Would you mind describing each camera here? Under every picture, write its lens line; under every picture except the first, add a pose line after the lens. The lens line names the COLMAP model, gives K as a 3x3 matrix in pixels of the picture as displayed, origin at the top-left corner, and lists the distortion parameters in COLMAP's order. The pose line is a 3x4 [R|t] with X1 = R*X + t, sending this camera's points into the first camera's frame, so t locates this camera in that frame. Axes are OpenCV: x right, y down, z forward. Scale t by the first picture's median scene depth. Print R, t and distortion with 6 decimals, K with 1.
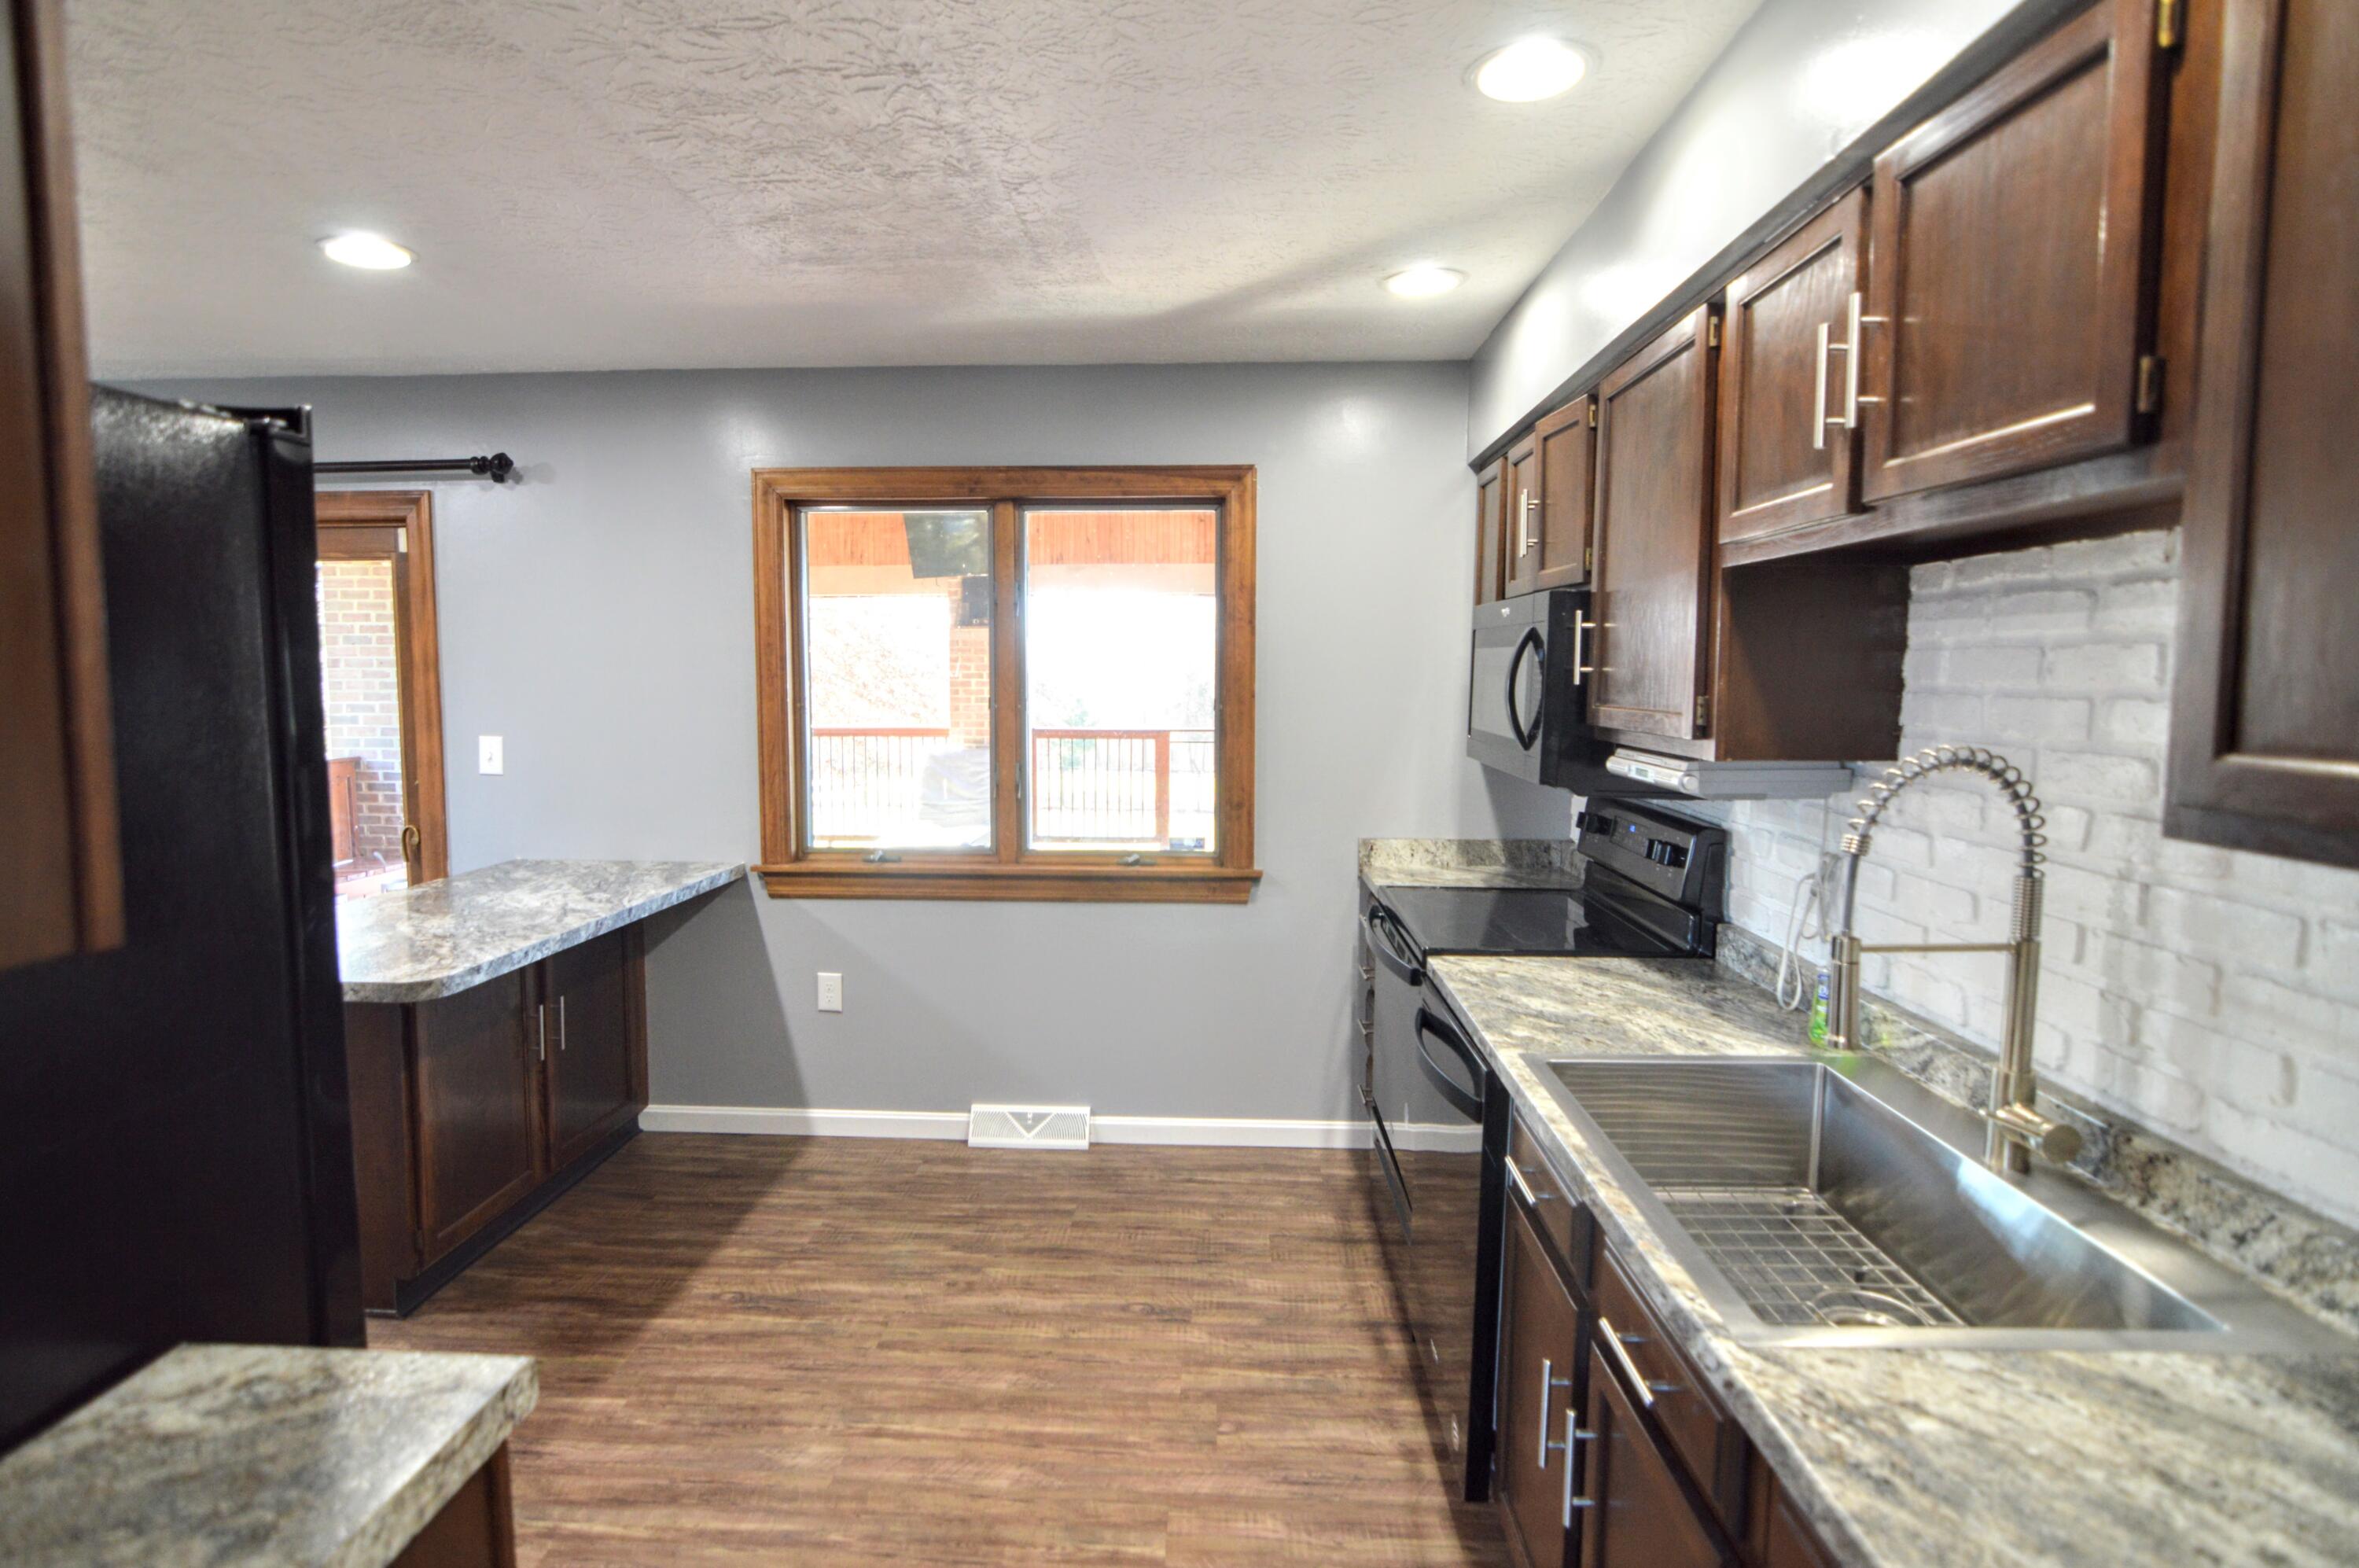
lens RADIAL K [[1208.8, 0, 1173.5], [0, 1208.8, 774.3], [0, 0, 1]] dist [-0.027841, -0.000113]
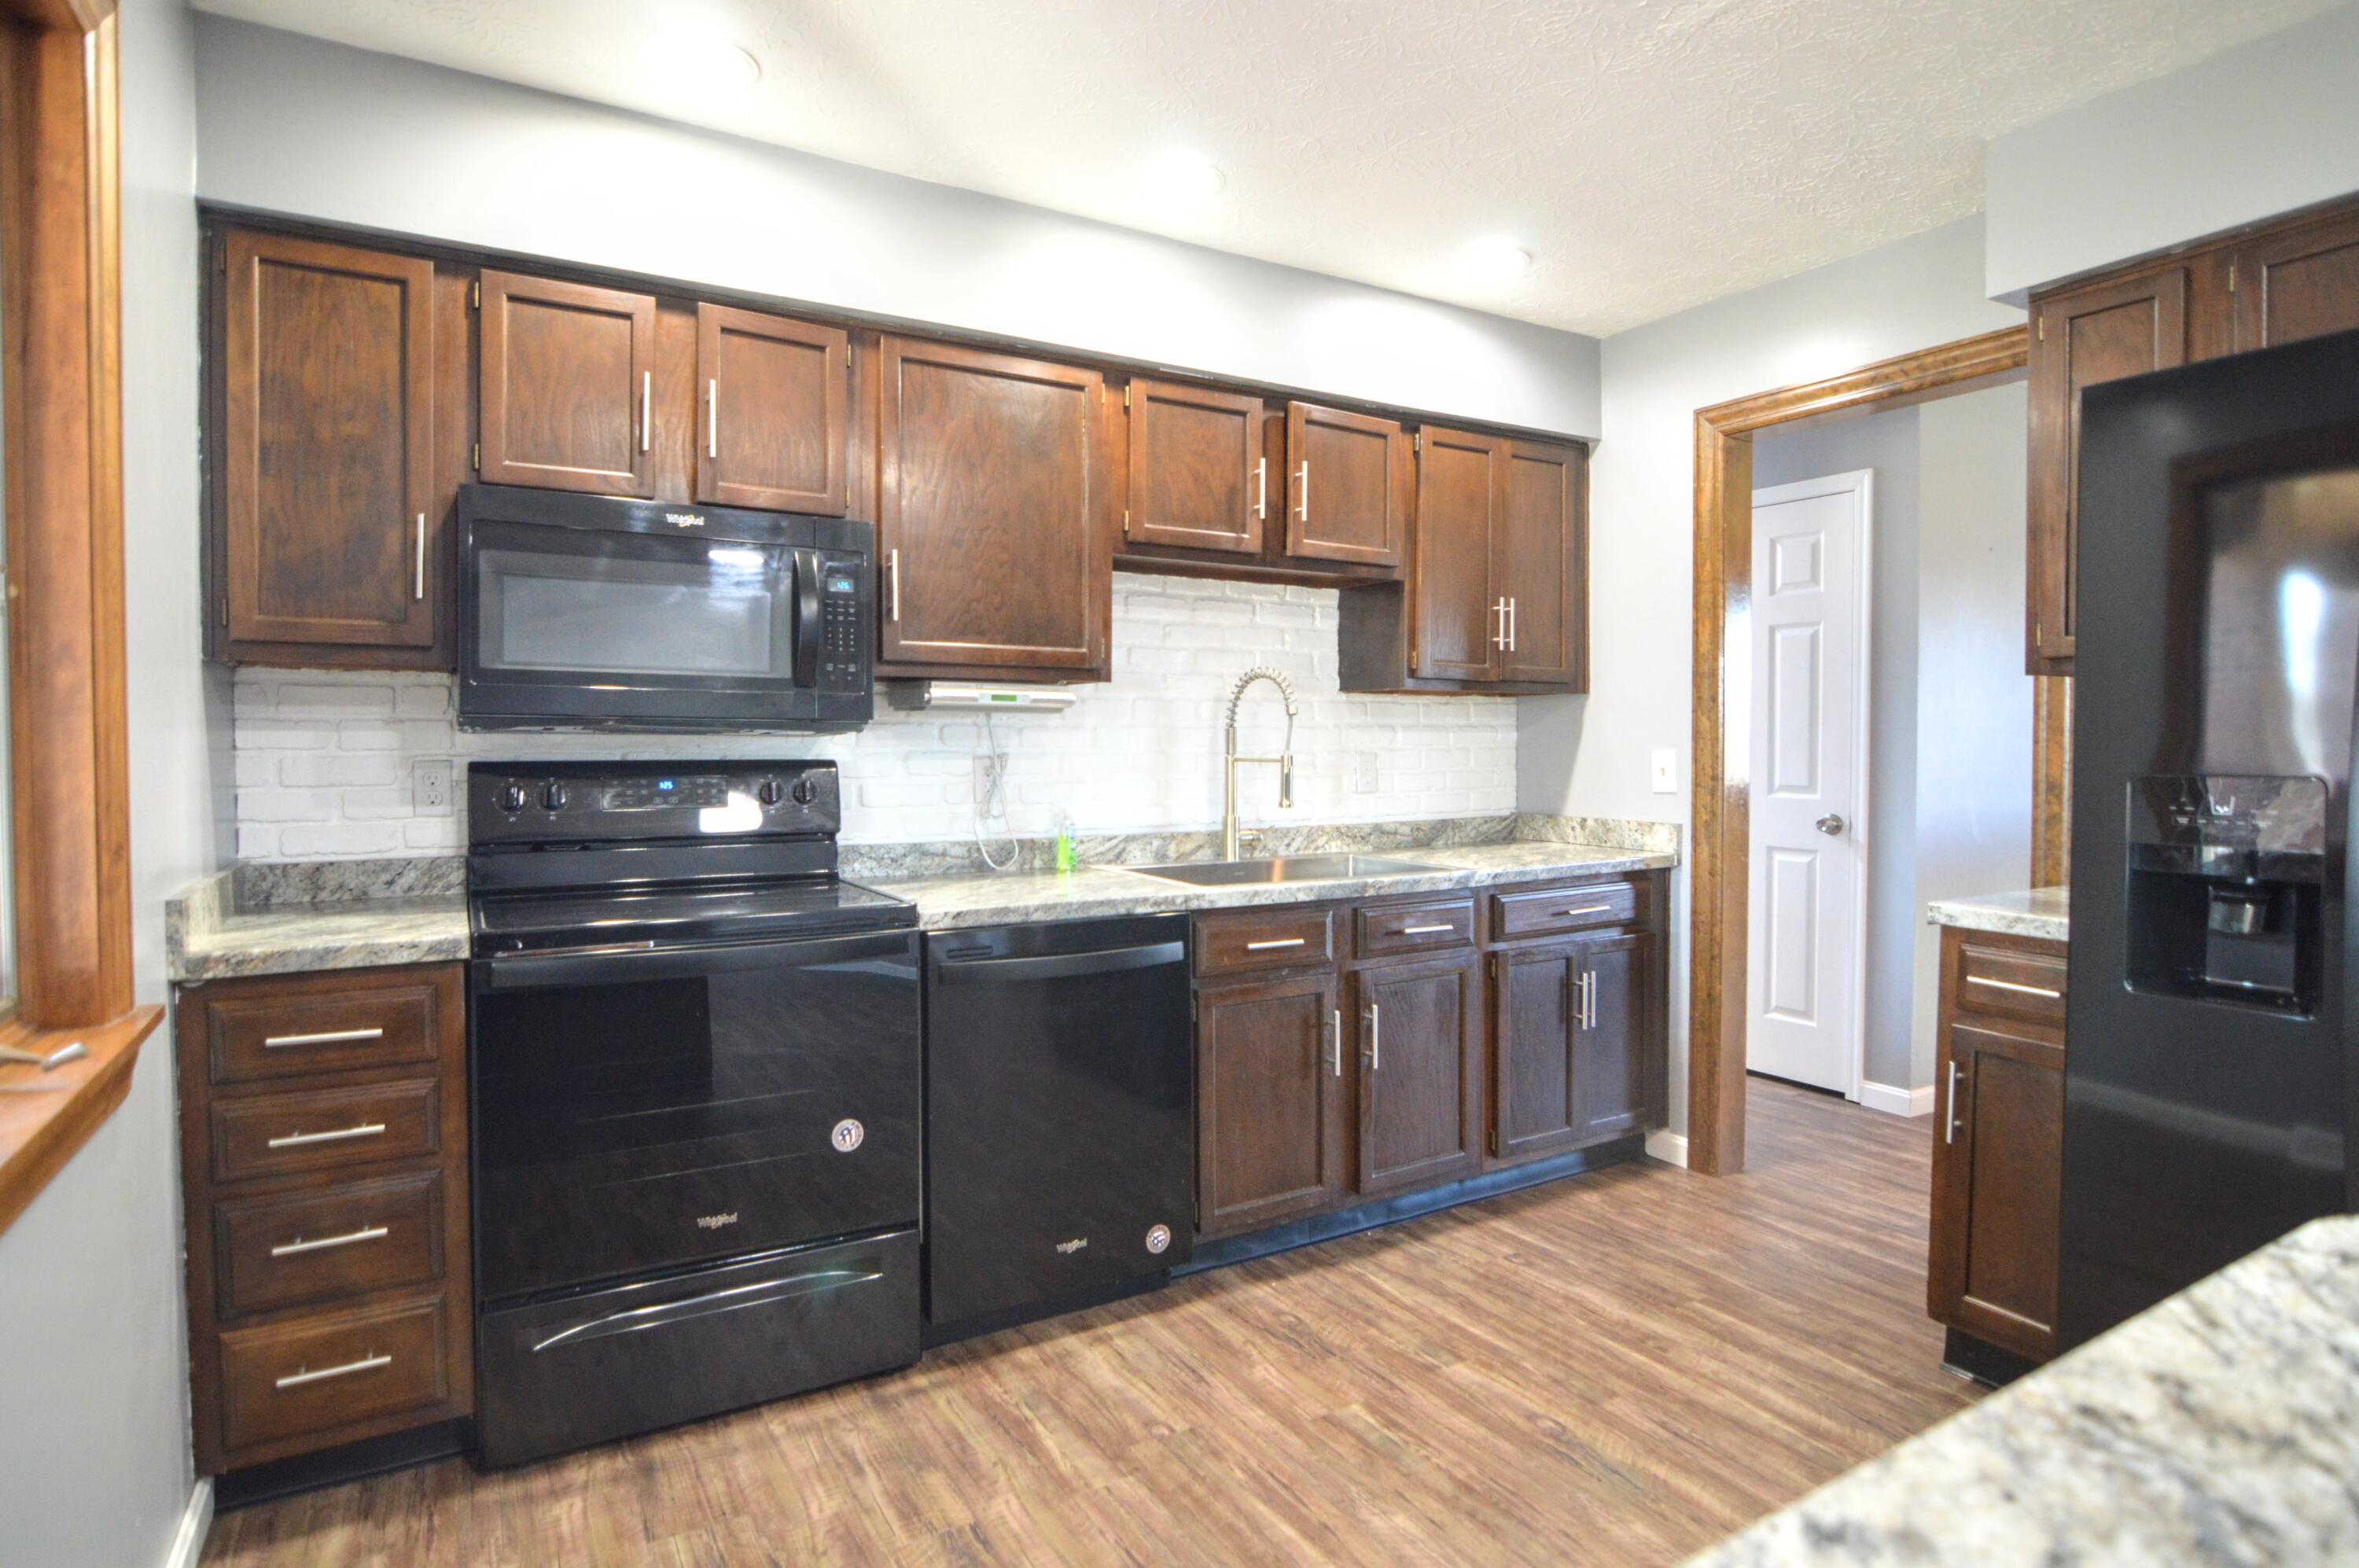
lens RADIAL K [[1208.8, 0, 1174.8], [0, 1208.8, 769.8], [0, 0, 1]] dist [-0.027841, -0.000113]
pose [[-0.541503, -0.019019, 0.840483, -0.669399], [0.073830, 0.994806, 0.070079, -0.001401], [-0.837450, 0.100001, -0.537286, 1.363440]]
